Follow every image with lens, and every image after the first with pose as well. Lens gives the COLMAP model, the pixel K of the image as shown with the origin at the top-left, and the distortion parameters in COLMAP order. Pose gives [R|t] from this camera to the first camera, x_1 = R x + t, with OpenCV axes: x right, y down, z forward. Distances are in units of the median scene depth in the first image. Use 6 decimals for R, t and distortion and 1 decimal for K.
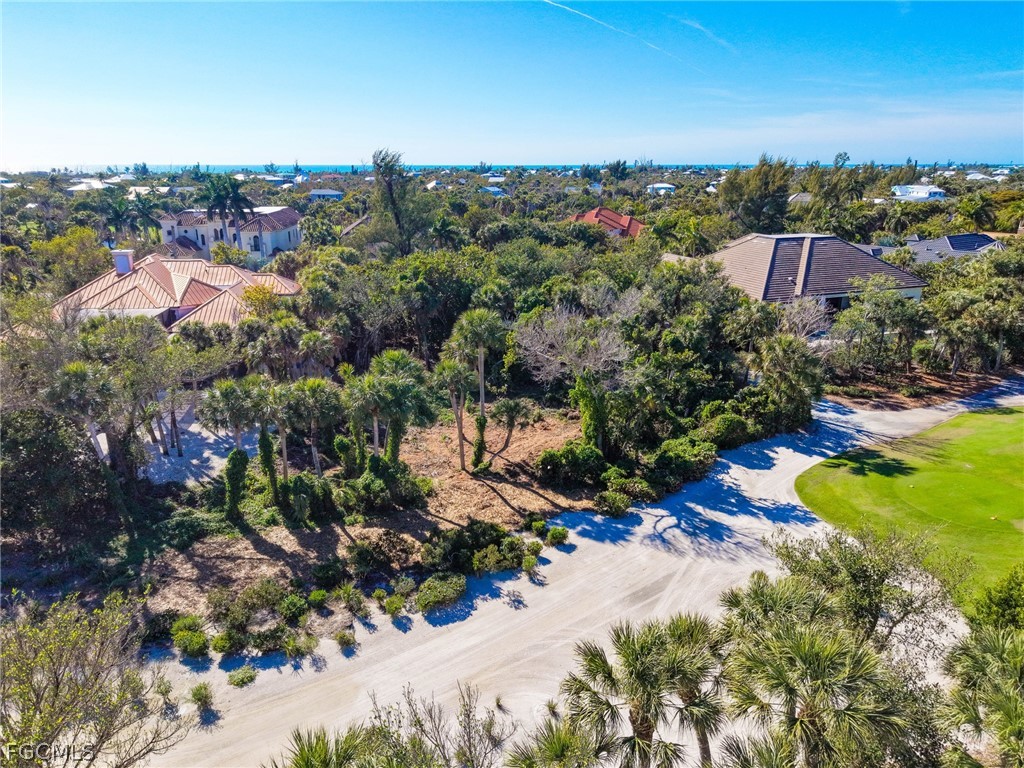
lens RADIAL K [[719.0, 0, 507.6], [0, 719.0, 381.6], [0, 0, 1]] dist [0.019578, -0.011003]
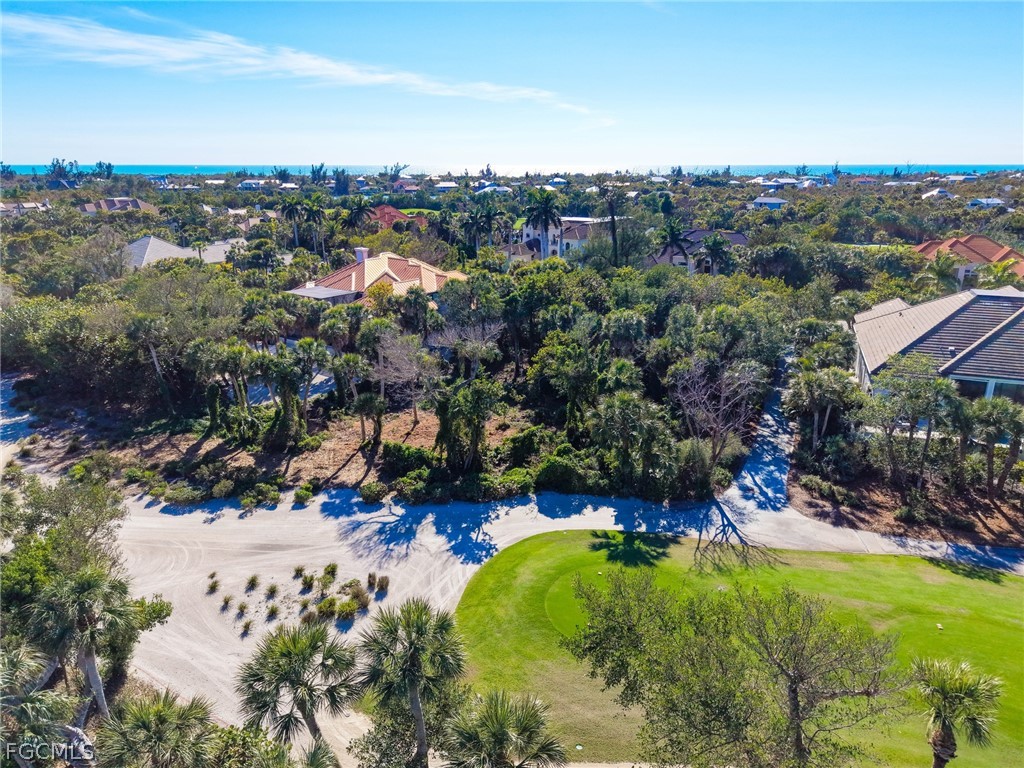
lens RADIAL K [[719.0, 0, 507.6], [0, 719.0, 381.6], [0, 0, 1]] dist [0.019578, -0.011003]
pose [[0.741897, 0.193984, -0.641840, 1.000378], [-0.193029, 0.978502, 0.072614, -0.135685], [0.642128, 0.070022, 0.763393, 0.204878]]
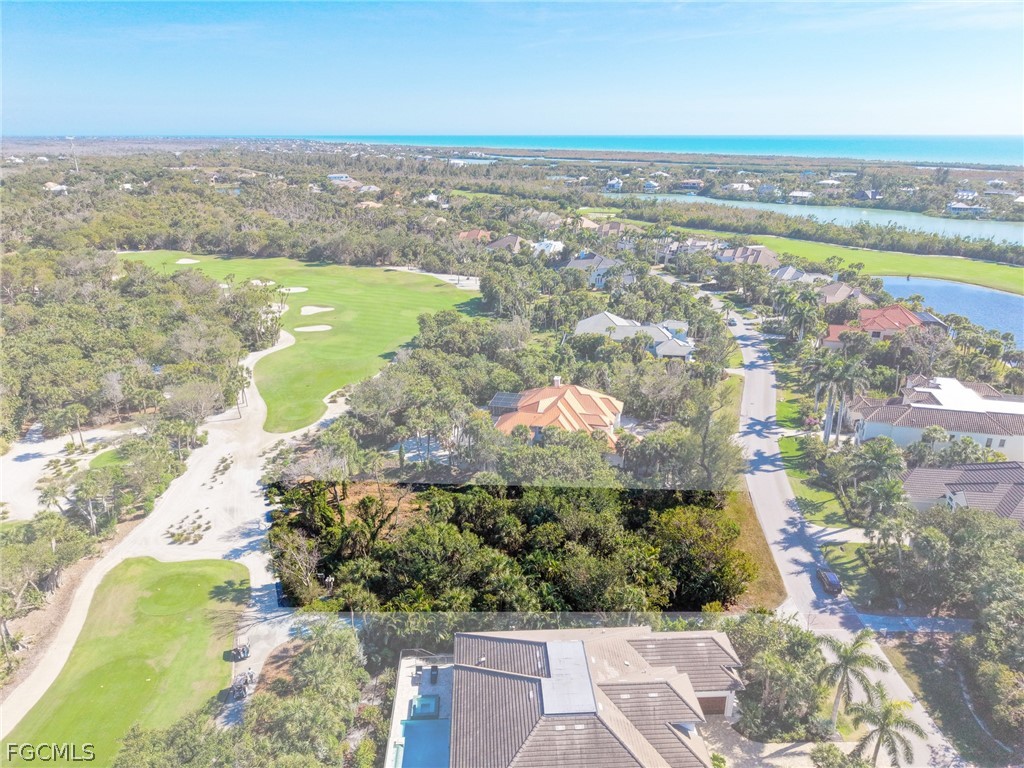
lens RADIAL K [[688.8, 0, 515.7], [0, 688.8, 383.4], [0, 0, 1]] dist [0.018308, -0.020438]
pose [[-0.307214, 0.327078, -0.893667, 1.863921], [-0.276538, 0.867873, 0.412702, -1.437314], [0.910575, 0.373920, -0.176173, 1.947743]]
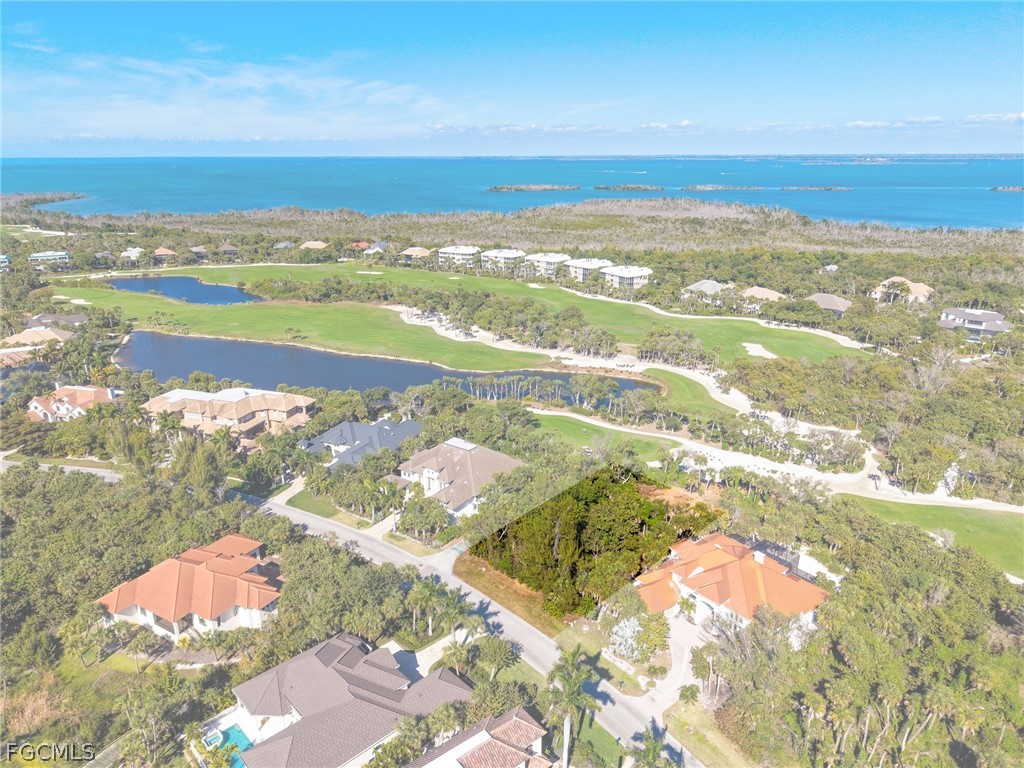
lens RADIAL K [[684.3, 0, 512.0], [0, 684.3, 384.0], [0, 0, 1]] dist [0.078293, -0.105915]
pose [[-0.553437, -0.258471, 0.791770, -2.325619], [0.251906, 0.854162, 0.454918, -2.383254], [-0.793883, 0.451220, -0.407615, 3.202541]]
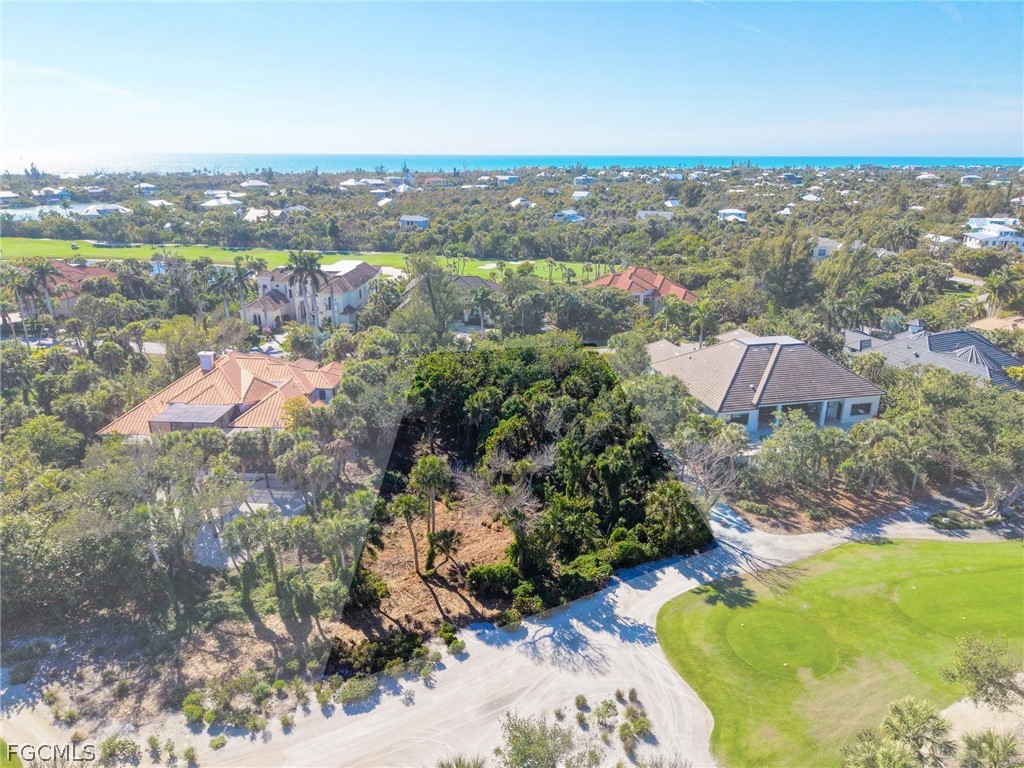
lens RADIAL K [[688.8, 0, 515.7], [0, 688.8, 383.4], [0, 0, 1]] dist [0.018308, -0.020438]
pose [[0.991224, 0.049404, -0.122612, 0.282971], [-0.045829, 0.998443, 0.031807, -0.302100], [0.123992, -0.025909, 0.991945, -0.273113]]
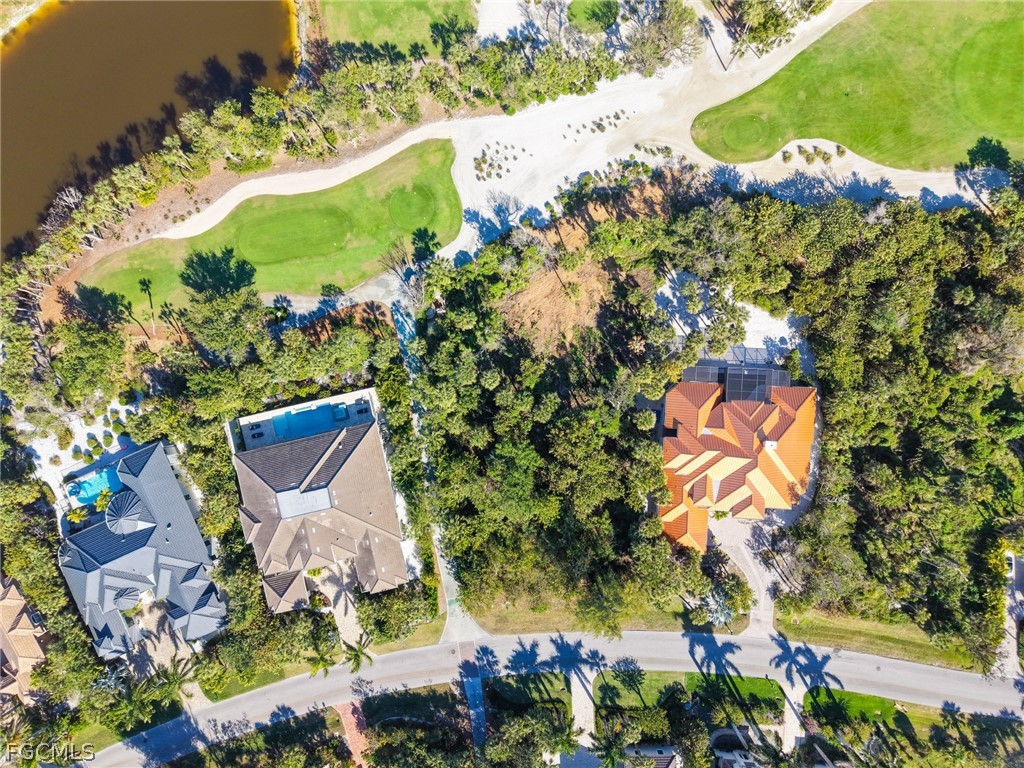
lens RADIAL K [[719.0, 0, 507.6], [0, 719.0, 381.6], [0, 0, 1]] dist [0.019578, -0.011003]
pose [[-0.990407, -0.136042, 0.024234, 0.063147], [0.062707, -0.286195, 0.956117, -2.787492], [-0.123136, 0.948465, 0.291980, 0.722093]]
